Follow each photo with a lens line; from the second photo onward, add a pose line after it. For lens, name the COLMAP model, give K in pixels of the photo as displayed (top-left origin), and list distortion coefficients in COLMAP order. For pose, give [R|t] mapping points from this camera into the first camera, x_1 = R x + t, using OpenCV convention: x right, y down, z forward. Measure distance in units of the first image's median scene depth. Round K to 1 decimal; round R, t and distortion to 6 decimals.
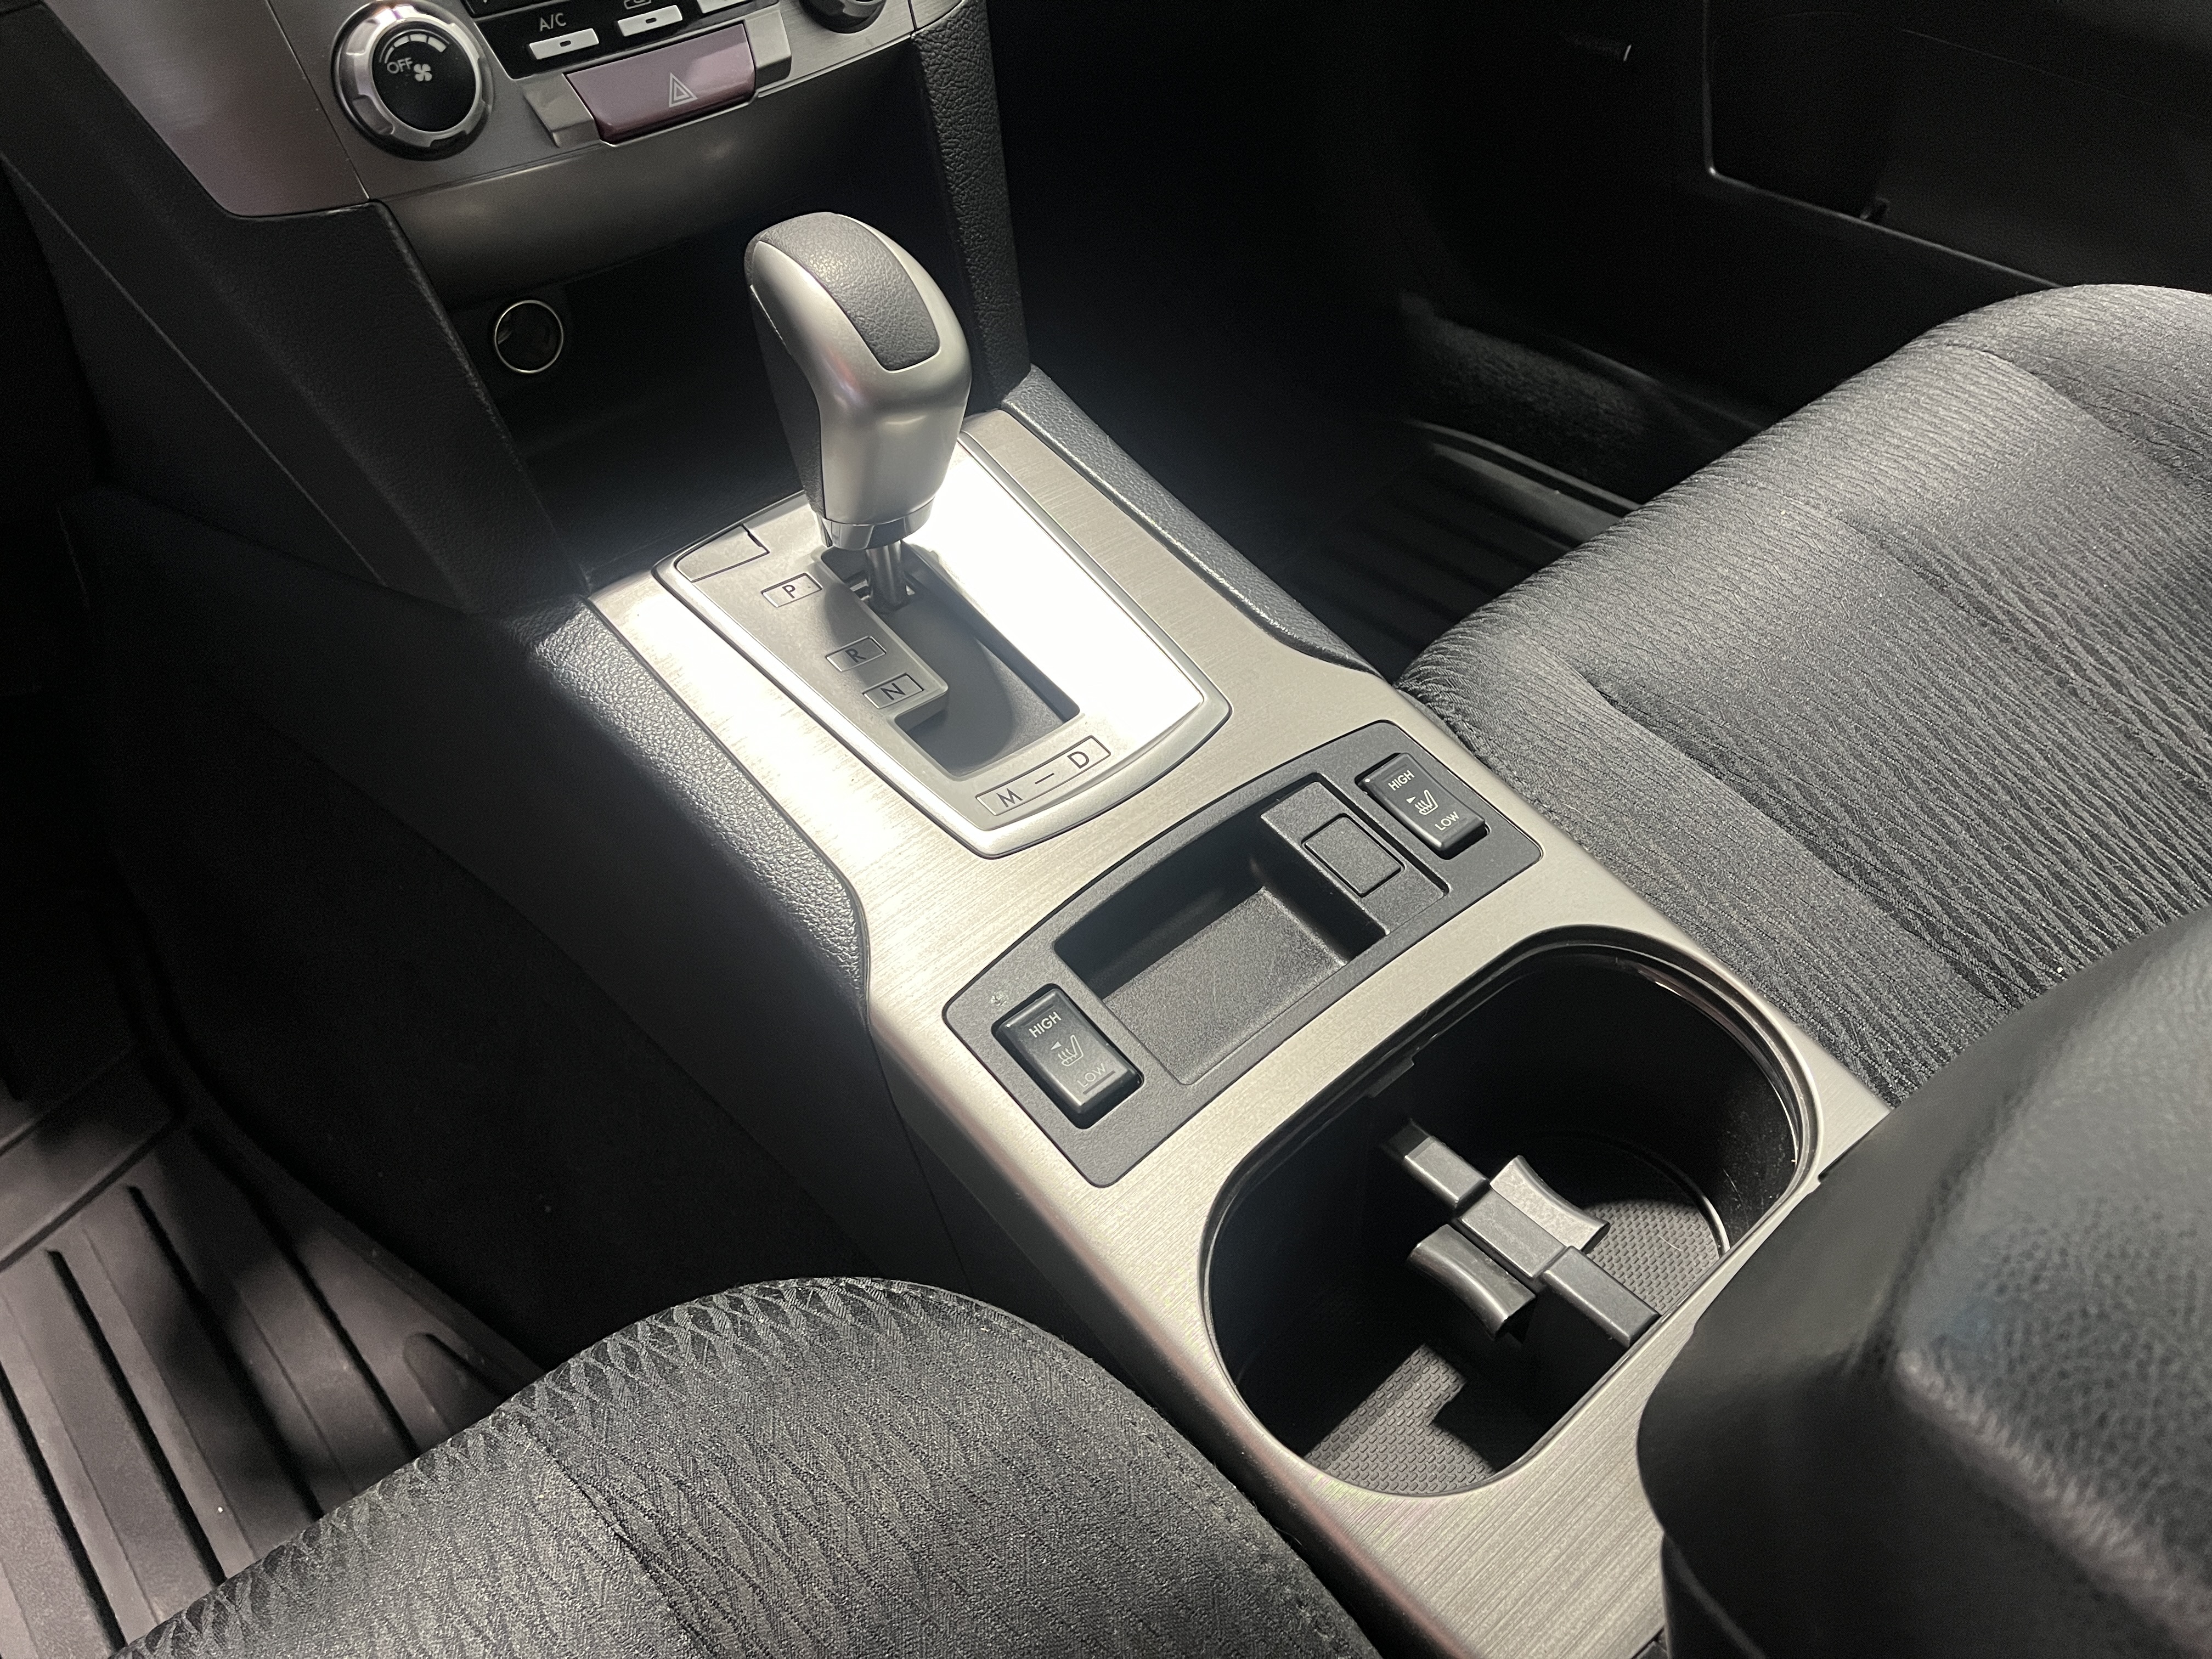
lens RADIAL K [[1676.0, 0, 1106.9], [0, 1676.0, 909.9], [0, 0, 1]] dist [0.002265, -0.001547]
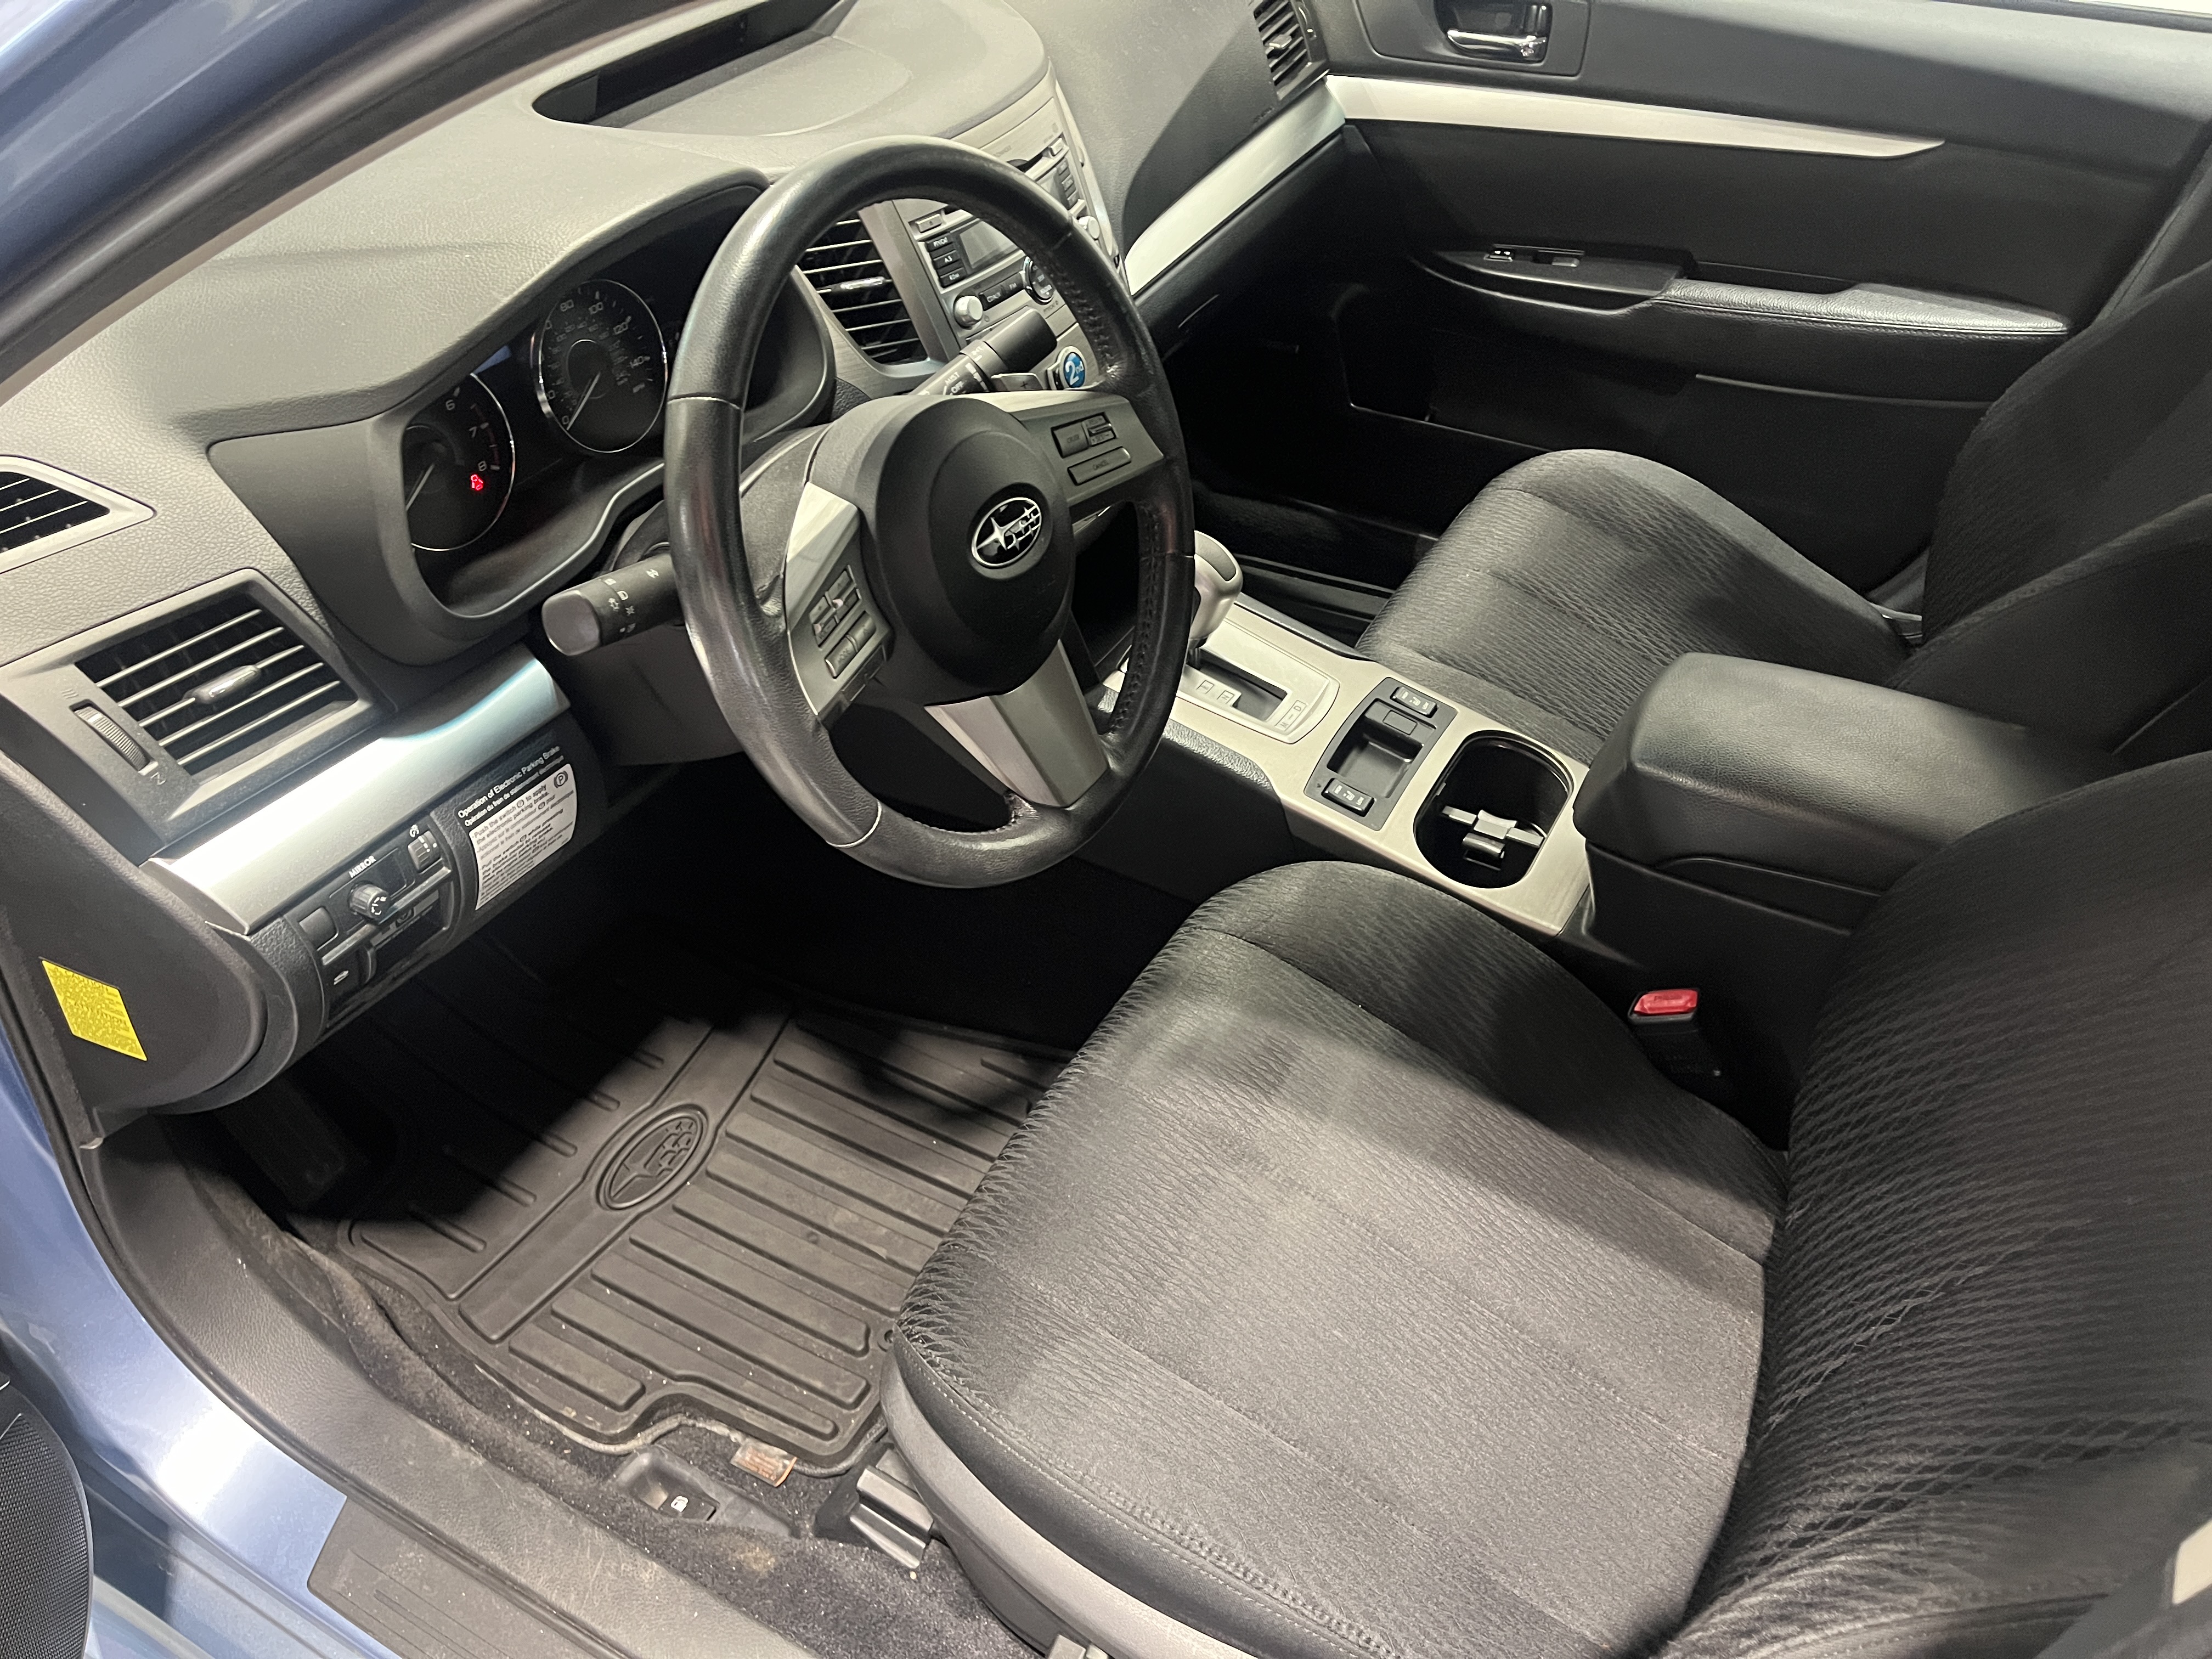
lens RADIAL K [[1691.1, 0, 1095.3], [0, 1691.1, 841.7], [0, 0, 1]] dist [0.092967, -0.128202]
pose [[0.942885, -0.194525, 0.270421, -1.098806], [0.218291, 0.974008, -0.060477, 0.214074], [-0.251628, 0.116053, 0.960841, -1.524826]]
